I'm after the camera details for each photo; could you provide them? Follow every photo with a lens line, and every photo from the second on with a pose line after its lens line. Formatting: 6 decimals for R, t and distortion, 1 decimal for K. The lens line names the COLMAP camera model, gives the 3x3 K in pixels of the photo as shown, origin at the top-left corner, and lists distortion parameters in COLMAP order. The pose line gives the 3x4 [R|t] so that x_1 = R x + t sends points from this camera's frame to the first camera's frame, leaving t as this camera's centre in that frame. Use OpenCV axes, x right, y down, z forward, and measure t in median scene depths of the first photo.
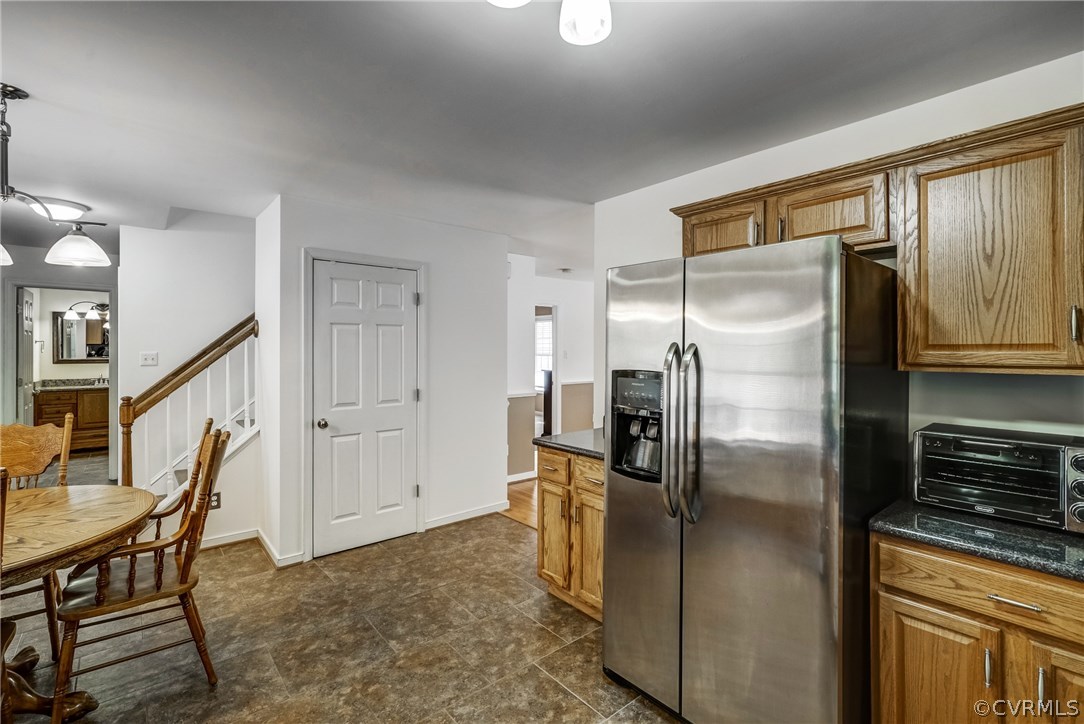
lens RADIAL K [[494.7, 0, 548.1], [0, 494.7, 344.0], [0, 0, 1]] dist [-0.005627, 0.000477]
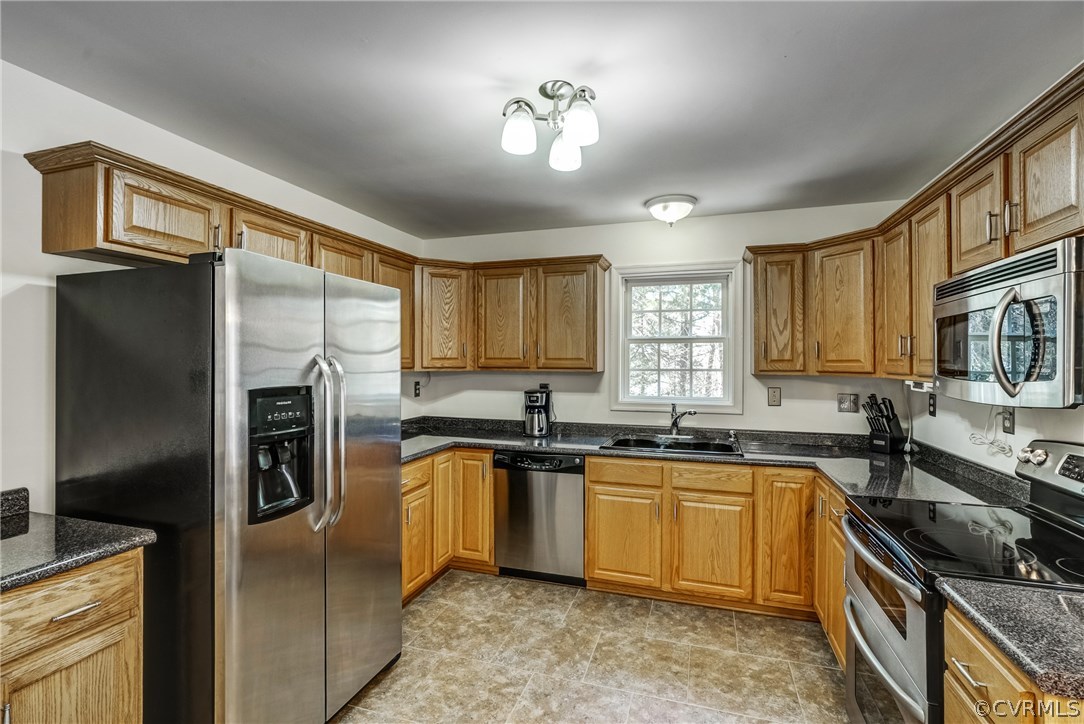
lens RADIAL K [[494.7, 0, 543.5], [0, 494.7, 360.9], [0, 0, 1]] dist [-0.005627, 0.000477]
pose [[-0.520783, -0.002755, 0.853684, -0.485729], [-0.010627, 0.999938, -0.003255, 0.004563], [-0.853623, -0.010767, -0.520781, 0.674453]]
